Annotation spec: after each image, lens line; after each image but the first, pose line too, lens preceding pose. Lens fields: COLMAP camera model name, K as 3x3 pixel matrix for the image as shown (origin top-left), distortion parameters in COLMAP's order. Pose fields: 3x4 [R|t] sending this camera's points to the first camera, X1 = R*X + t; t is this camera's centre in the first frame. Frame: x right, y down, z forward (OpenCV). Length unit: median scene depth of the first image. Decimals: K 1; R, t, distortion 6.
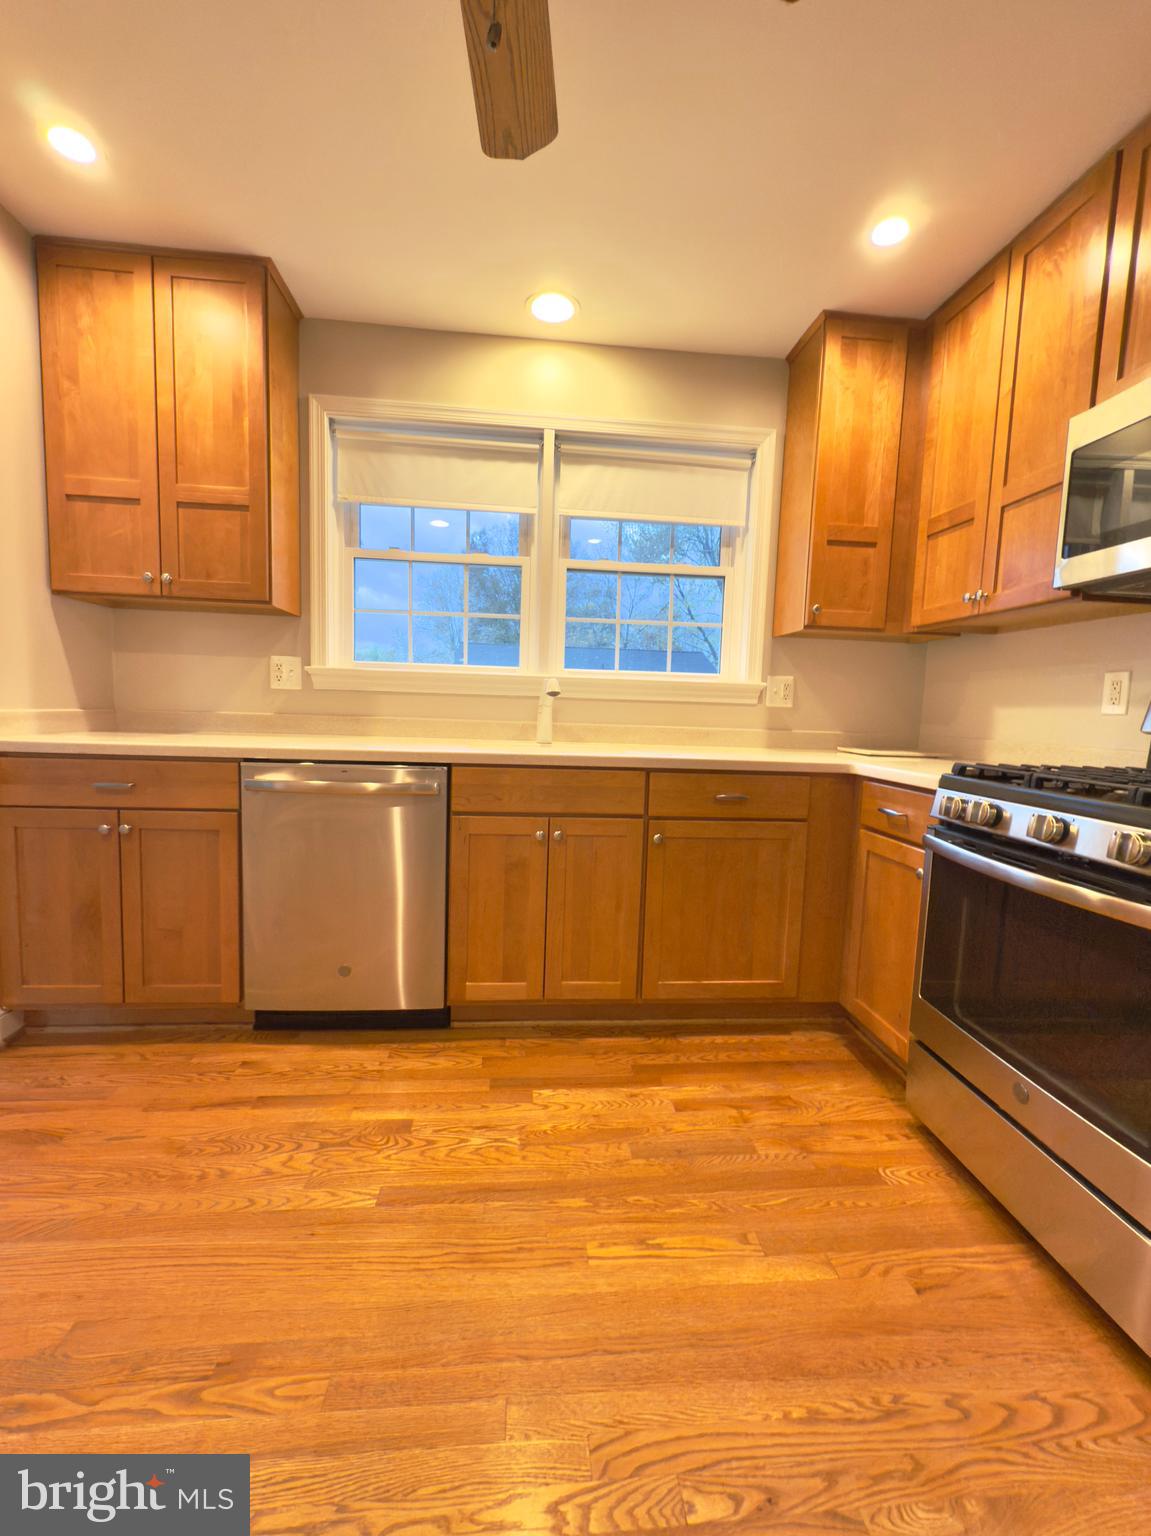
lens RADIAL K [[644.9, 0, 577.1], [0, 644.9, 766.7], [0, 0, 1]] dist [0.001236, 0.000187]
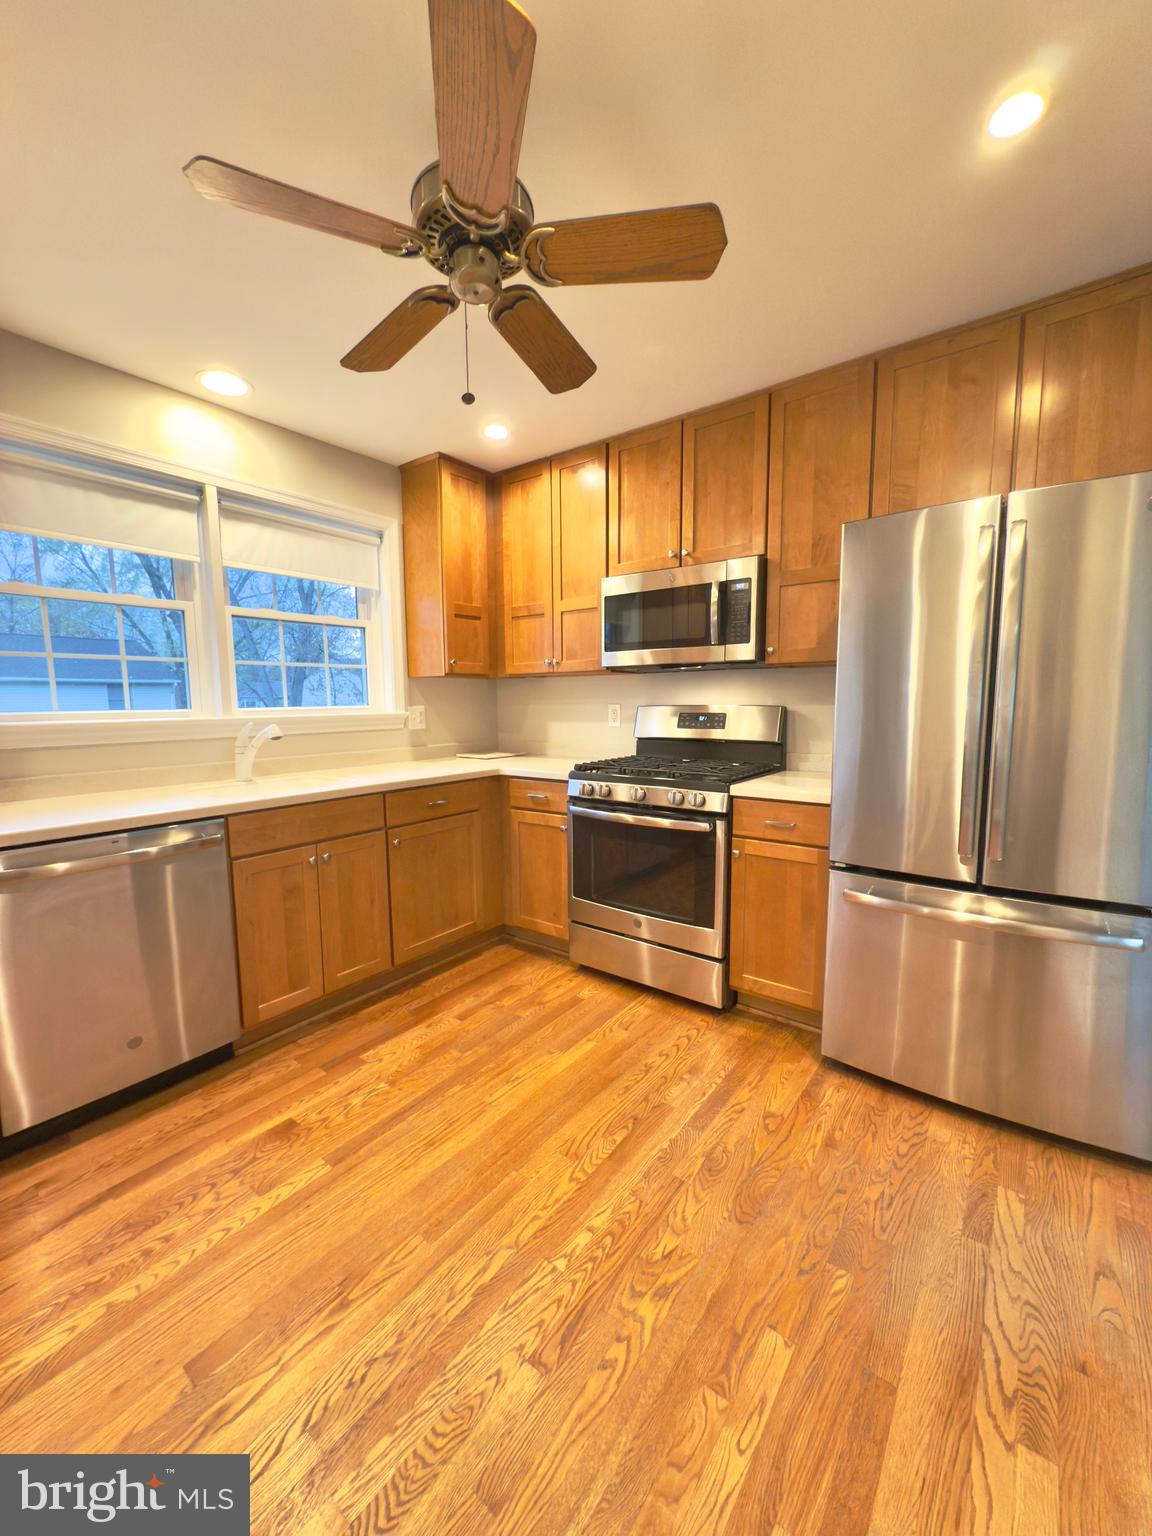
lens RADIAL K [[611.0, 0, 578.2], [0, 611.0, 768.4], [0, 0, 1]] dist [0.000364, -0.000154]
pose [[0.674903, -0.122479, 0.727671, -0.520610], [0.100852, 0.992186, 0.073463, -0.094894], [-0.730982, 0.023807, 0.681982, -0.131964]]
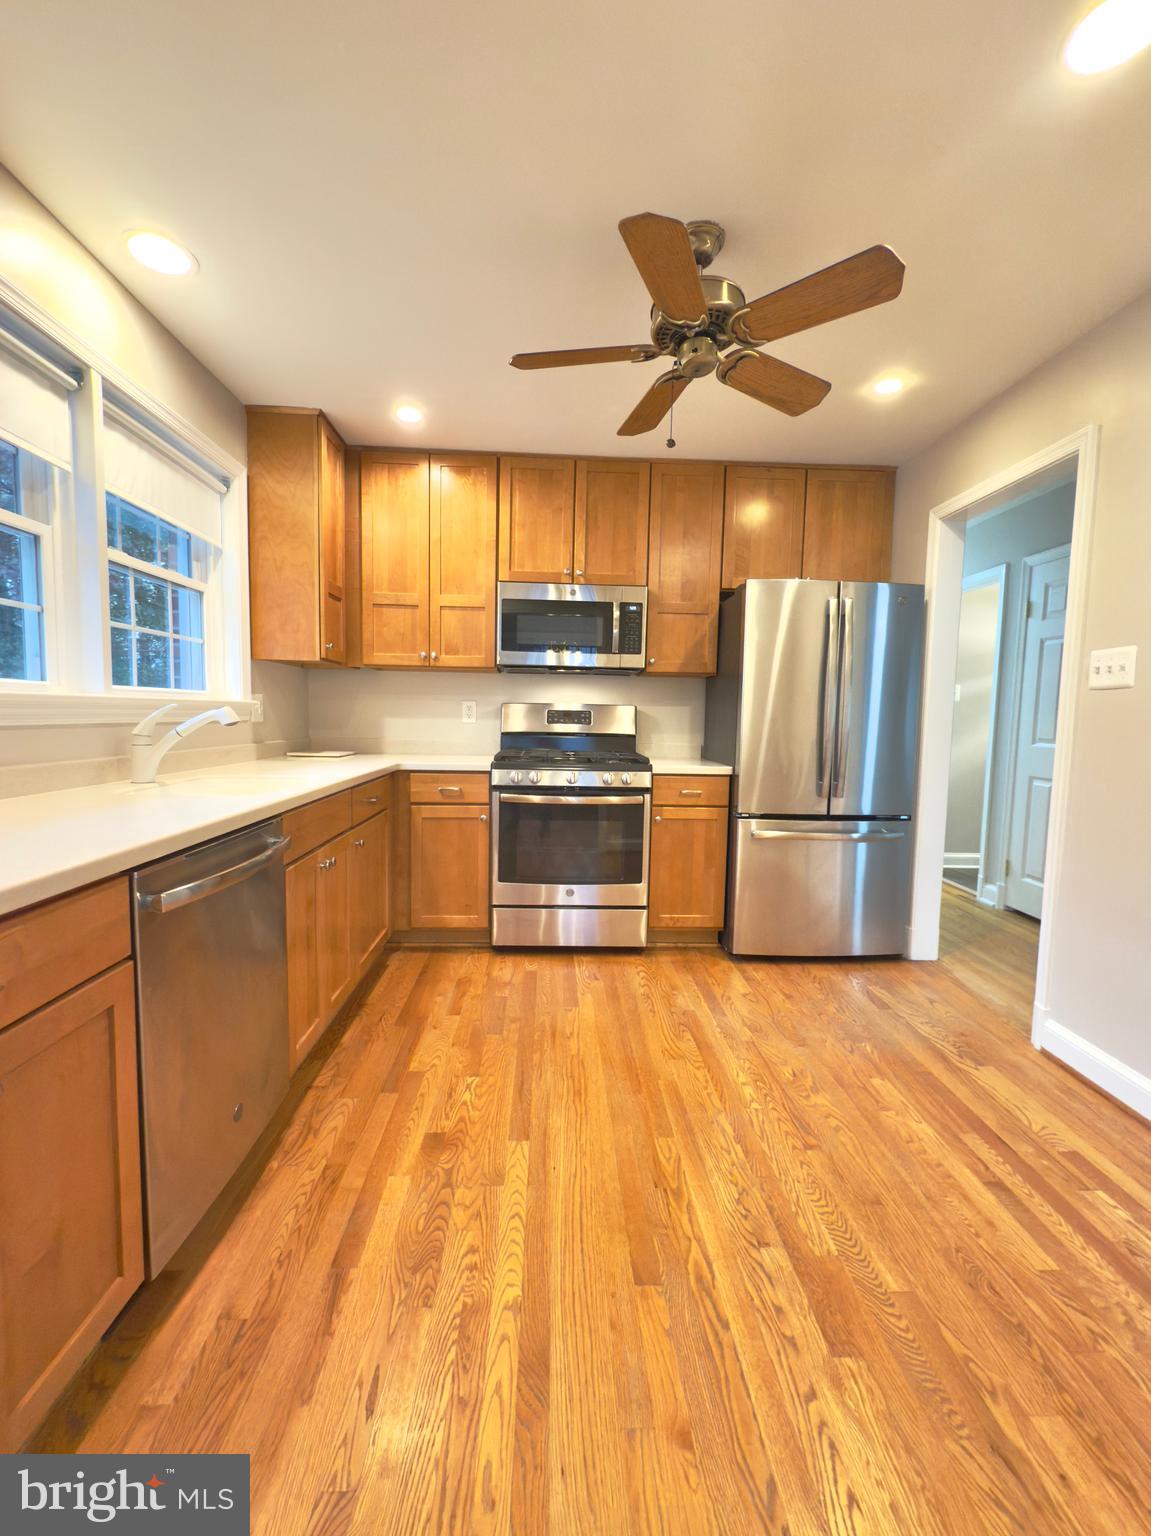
lens RADIAL K [[636.4, 0, 577.3], [0, 636.4, 769.1], [0, 0, 1]] dist [-0.001187, 0.000499]
pose [[0.050540, -0.118957, 0.991612, -1.002503], [0.074689, 0.990551, 0.115023, -0.129735], [-0.995925, 0.068250, 0.058948, 0.528846]]
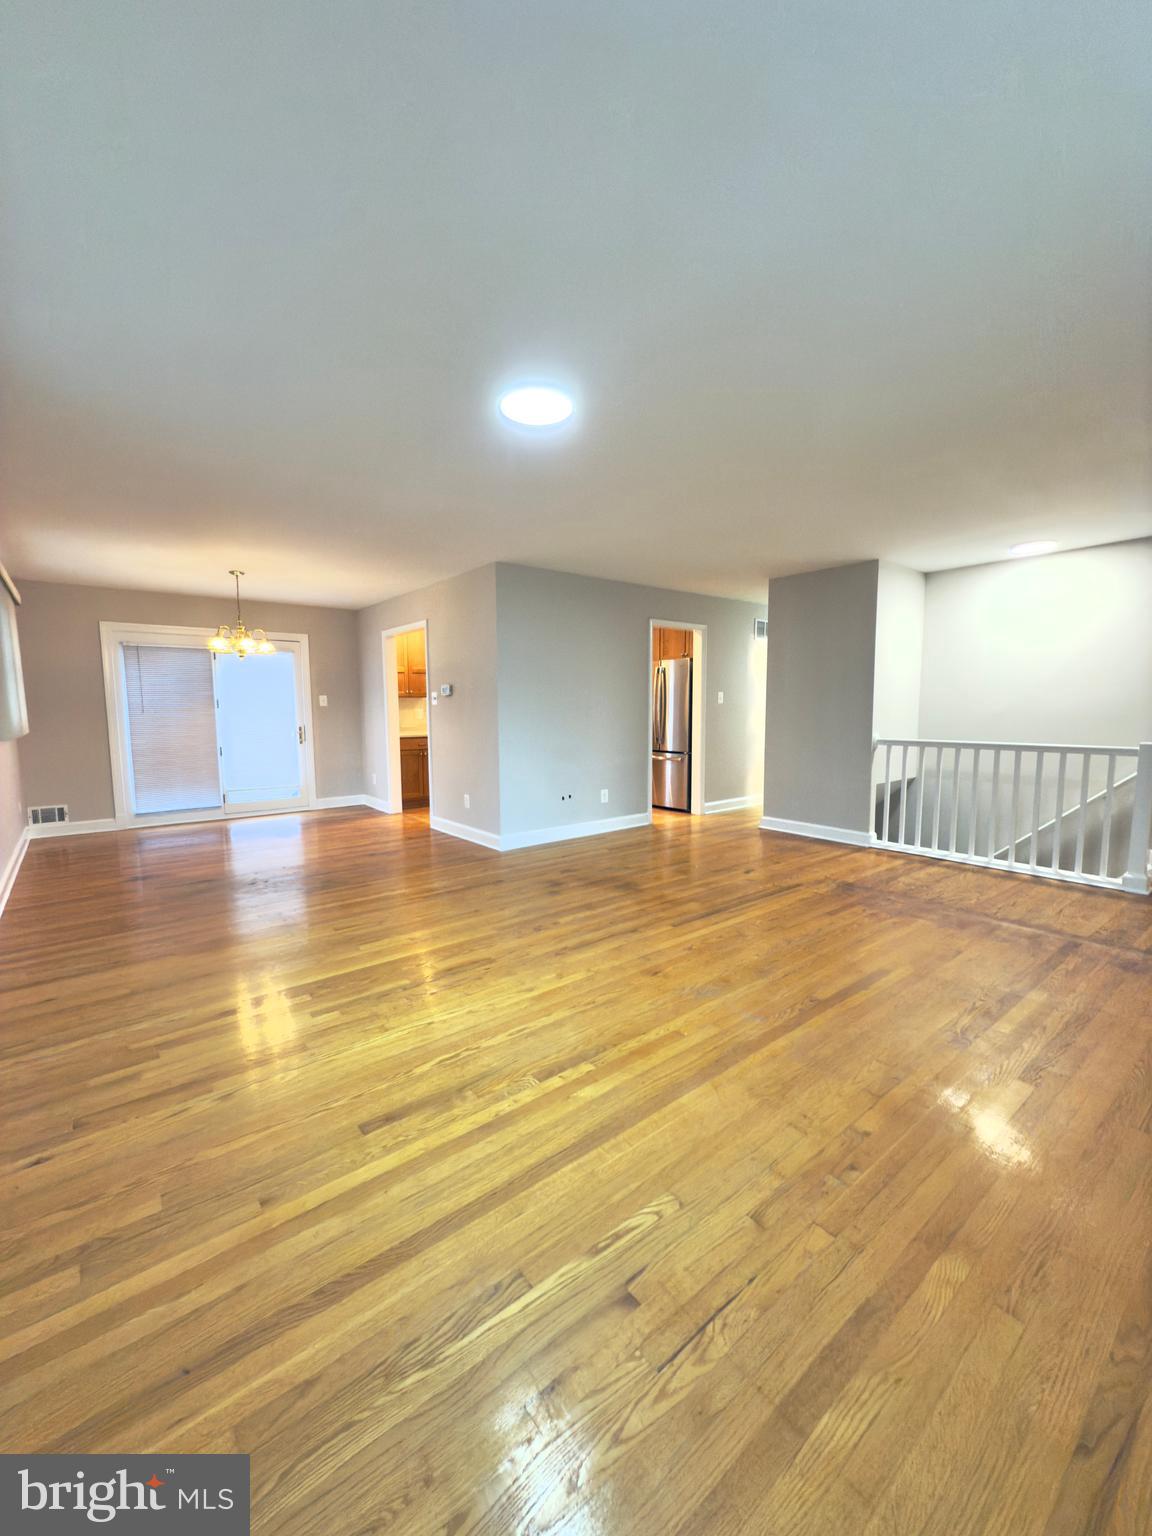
lens RADIAL K [[611.0, 0, 578.2], [0, 611.0, 768.4], [0, 0, 1]] dist [0.000364, -0.000154]
pose [[0.836355, -0.094450, 0.539990, -1.914153], [0.084570, 0.995483, 0.043136, 0.100501], [-0.541625, 0.009589, 0.840565, -2.794333]]
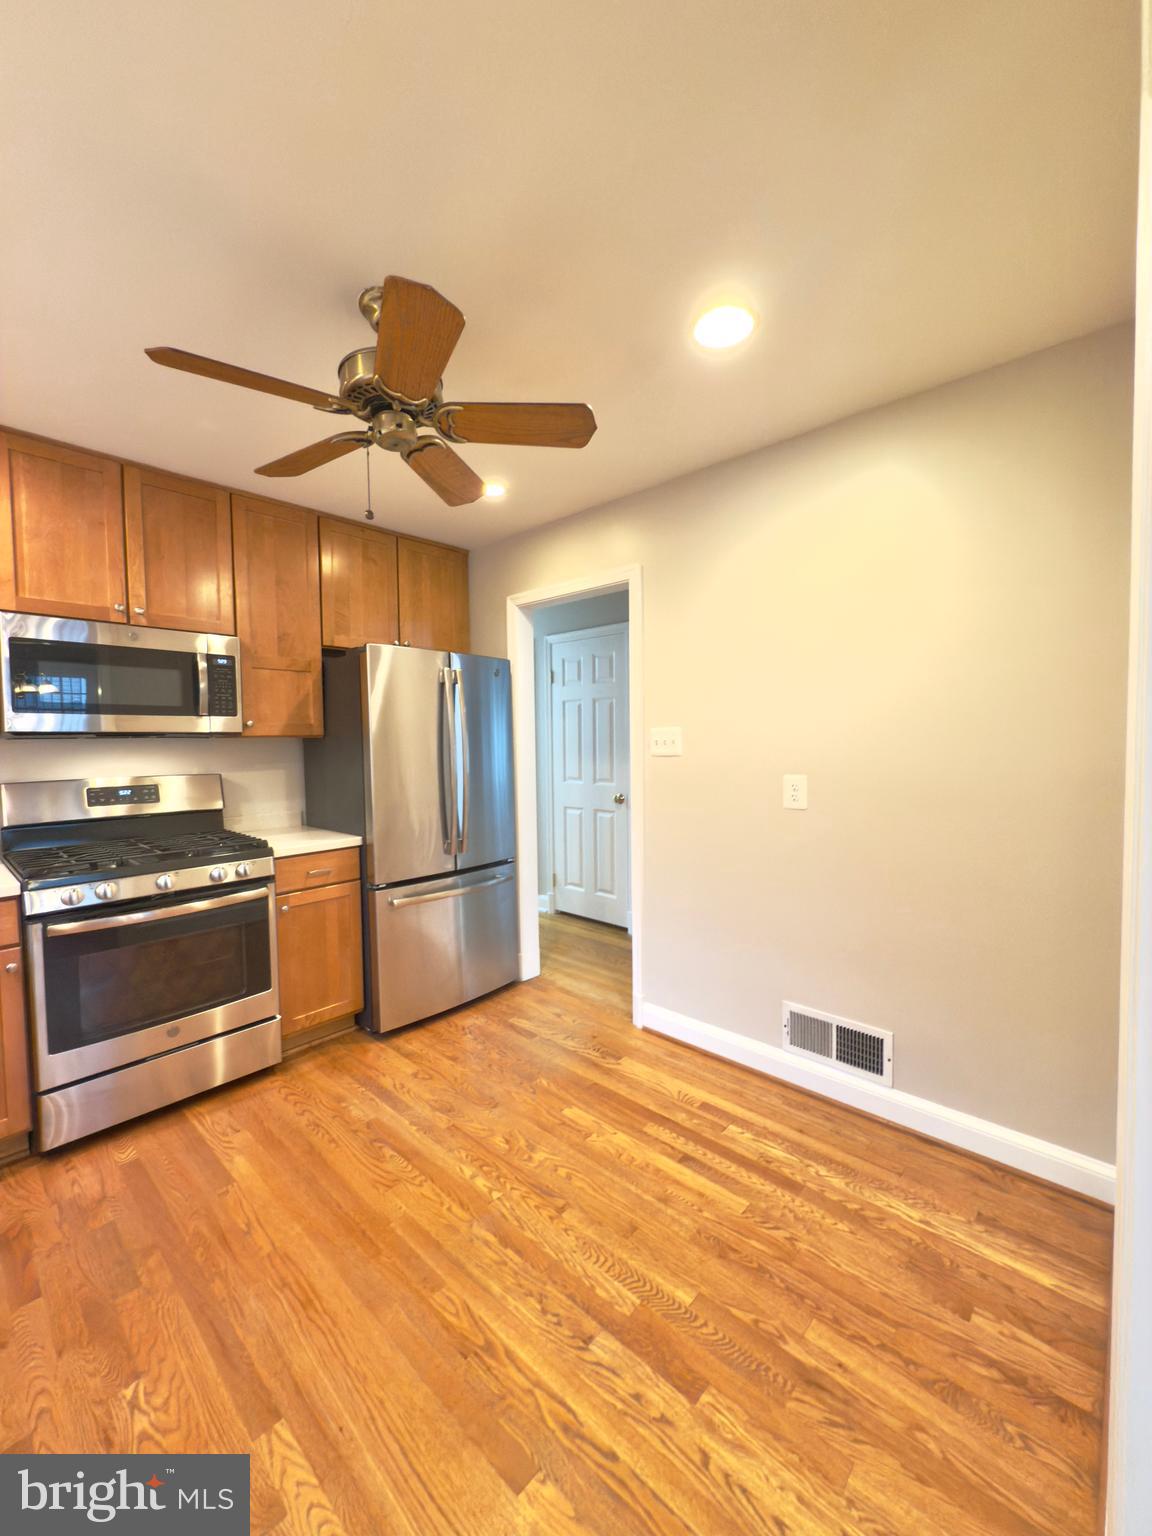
lens RADIAL K [[611.0, 0, 578.2], [0, 611.0, 768.4], [0, 0, 1]] dist [0.000364, -0.000154]
pose [[-0.669703, -0.061372, 0.740089, -0.820773], [0.058281, 0.989162, 0.134765, -0.243042], [-0.740339, 0.133386, -0.658868, 0.775843]]
